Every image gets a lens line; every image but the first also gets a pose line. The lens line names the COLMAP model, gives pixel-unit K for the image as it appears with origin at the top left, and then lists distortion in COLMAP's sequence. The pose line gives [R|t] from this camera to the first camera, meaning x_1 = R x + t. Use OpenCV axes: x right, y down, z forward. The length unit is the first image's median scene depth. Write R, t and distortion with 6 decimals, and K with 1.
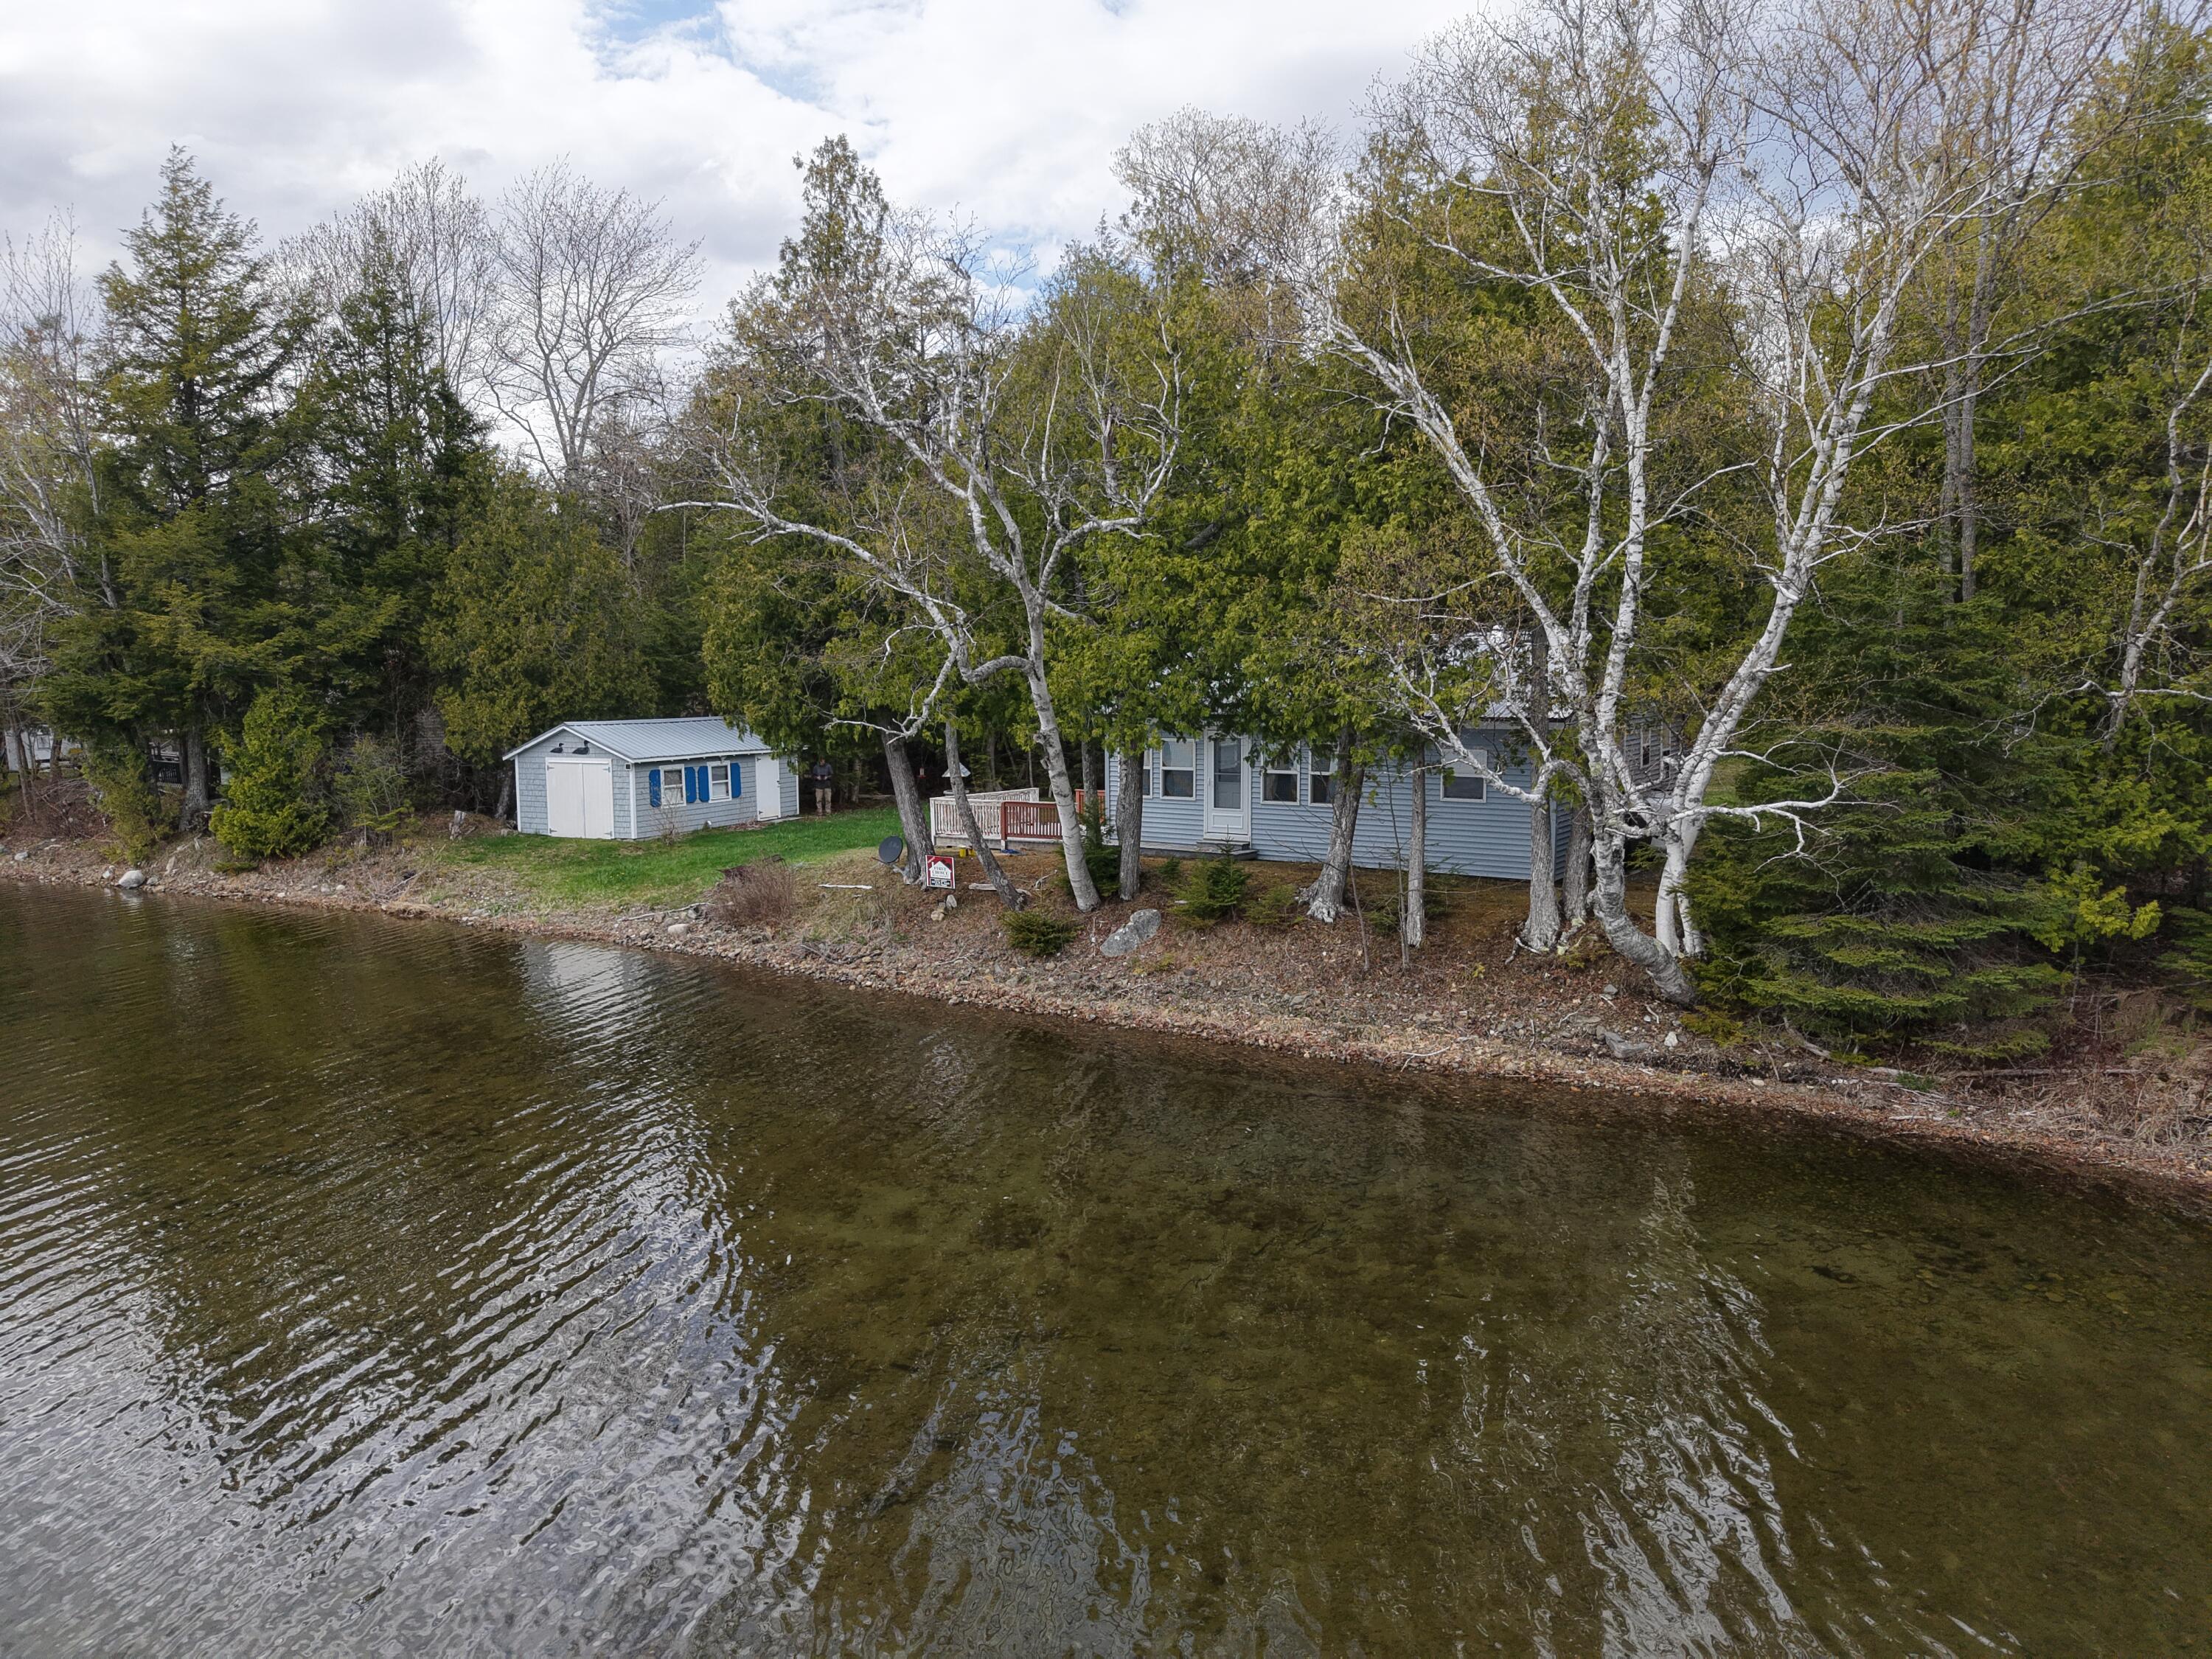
lens RADIAL K [[1556.1, 0, 1181.8], [0, 1556.1, 829.9], [0, 0, 1]] dist [0.027431, -0.035417]
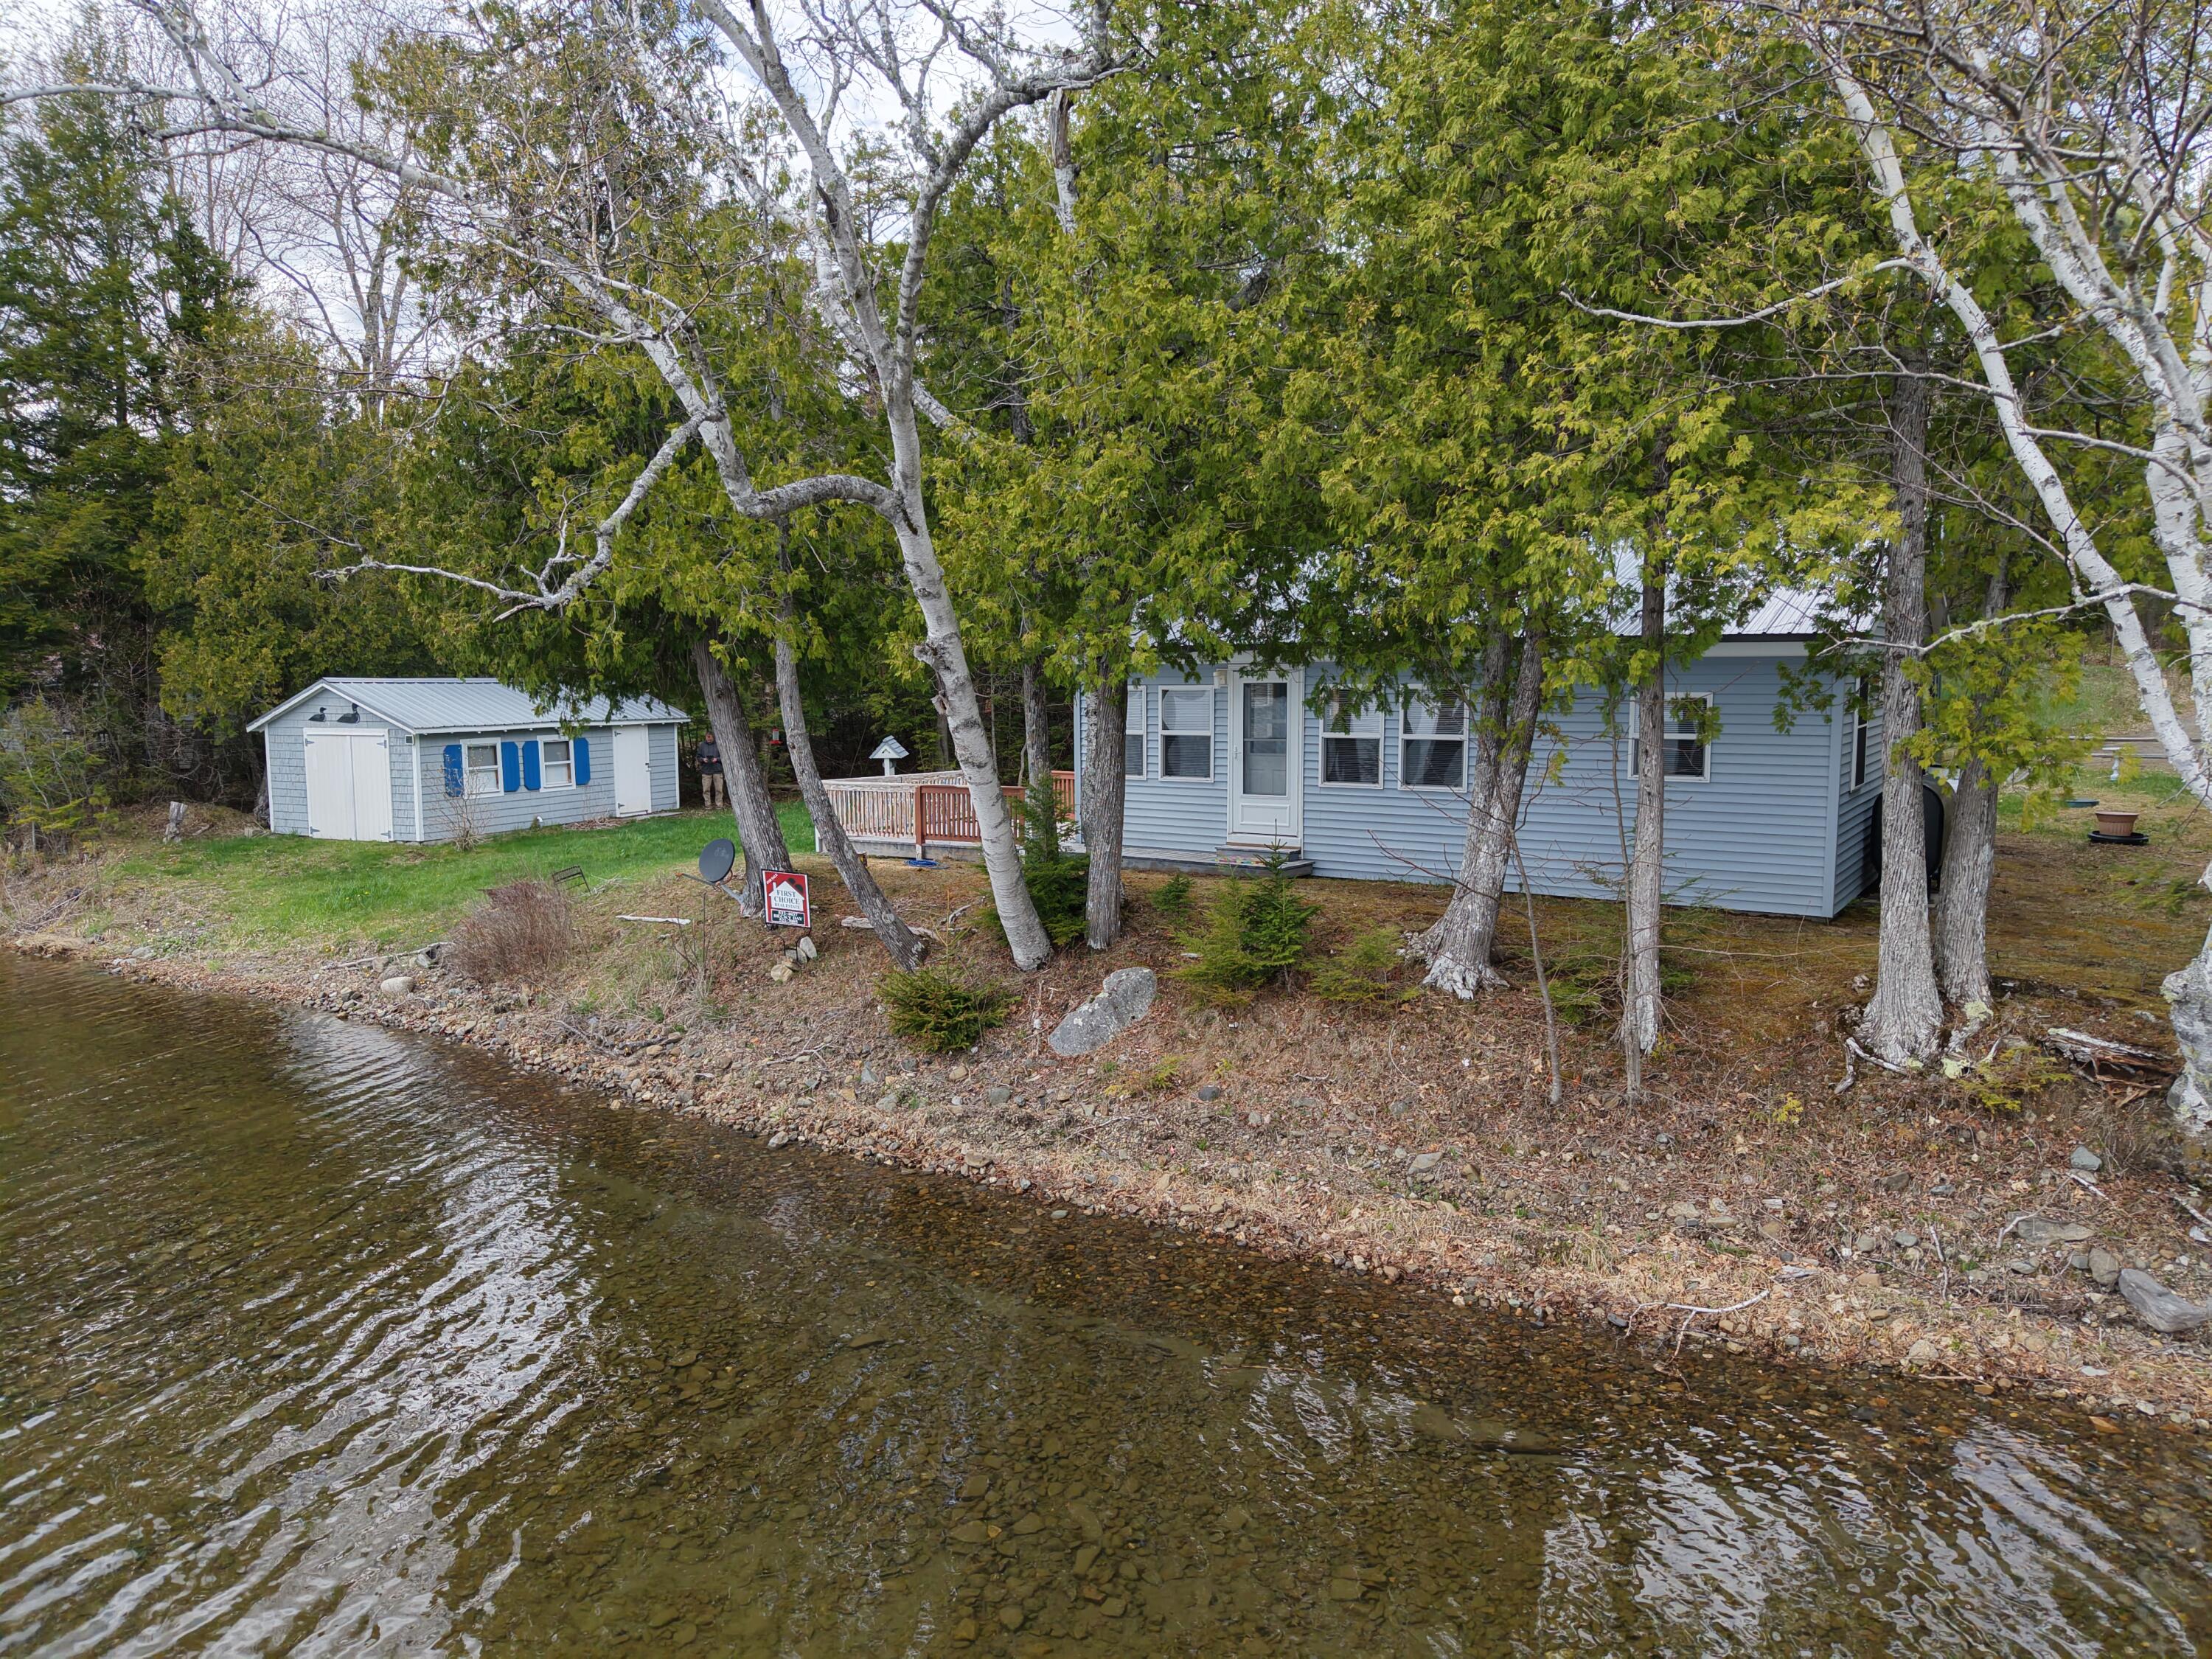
lens RADIAL K [[1556.1, 0, 1181.8], [0, 1556.1, 829.9], [0, 0, 1]] dist [0.027431, -0.035417]
pose [[0.999994, 0.000511, -0.003349, -0.001702], [-0.000512, 1.000000, -0.000268, 0.000509], [0.003349, 0.000270, 0.999994, 0.295907]]
